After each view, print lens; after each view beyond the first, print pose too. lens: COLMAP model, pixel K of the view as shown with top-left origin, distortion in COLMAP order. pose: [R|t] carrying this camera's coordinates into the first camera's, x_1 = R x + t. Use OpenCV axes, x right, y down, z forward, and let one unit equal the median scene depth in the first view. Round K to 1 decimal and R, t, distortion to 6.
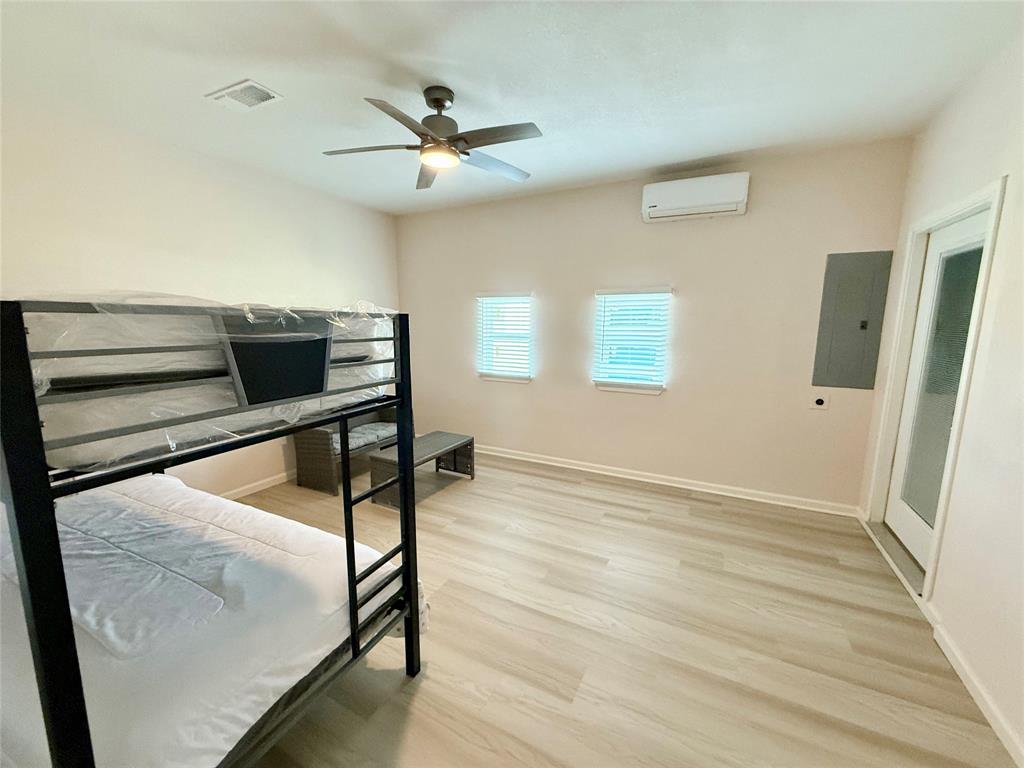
lens RADIAL K [[407.4, 0, 511.2], [0, 407.4, 383.1], [0, 0, 1]] dist [-0.000635, 0.000417]
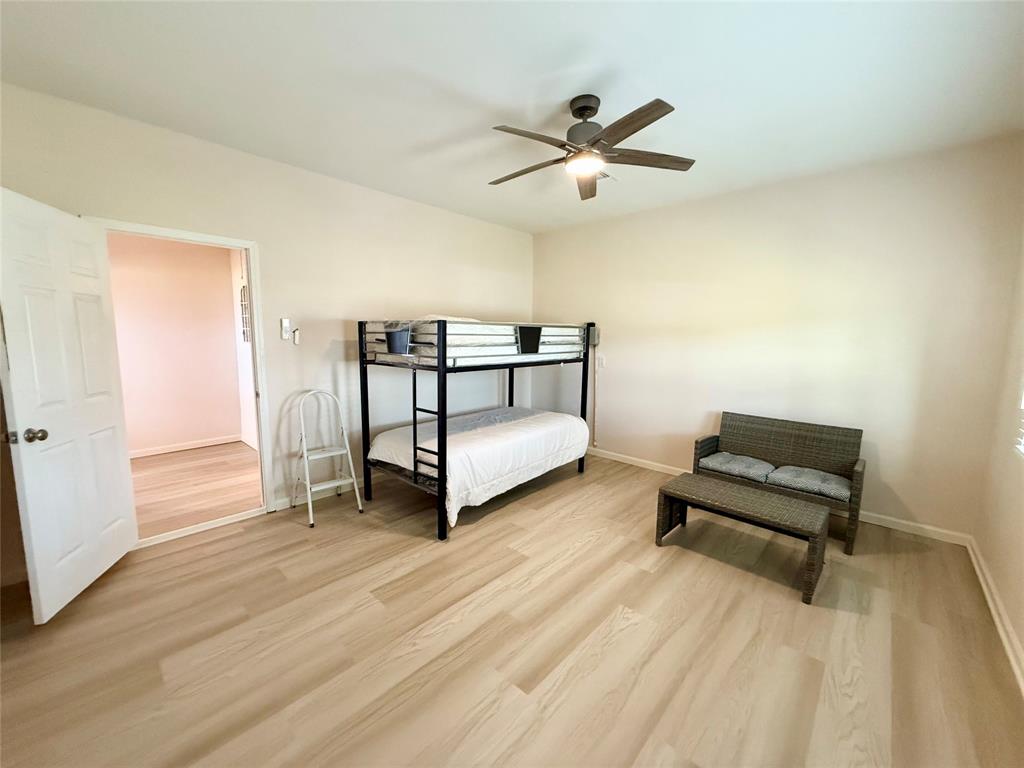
lens RADIAL K [[407.4, 0, 509.5], [0, 407.4, 383.6], [0, 0, 1]] dist [-0.000635, 0.000417]
pose [[-0.266761, 0.114270, -0.956964, 1.188856], [-0.159178, 0.974085, 0.160686, -0.202711], [0.950526, 0.195193, -0.241659, 1.536790]]
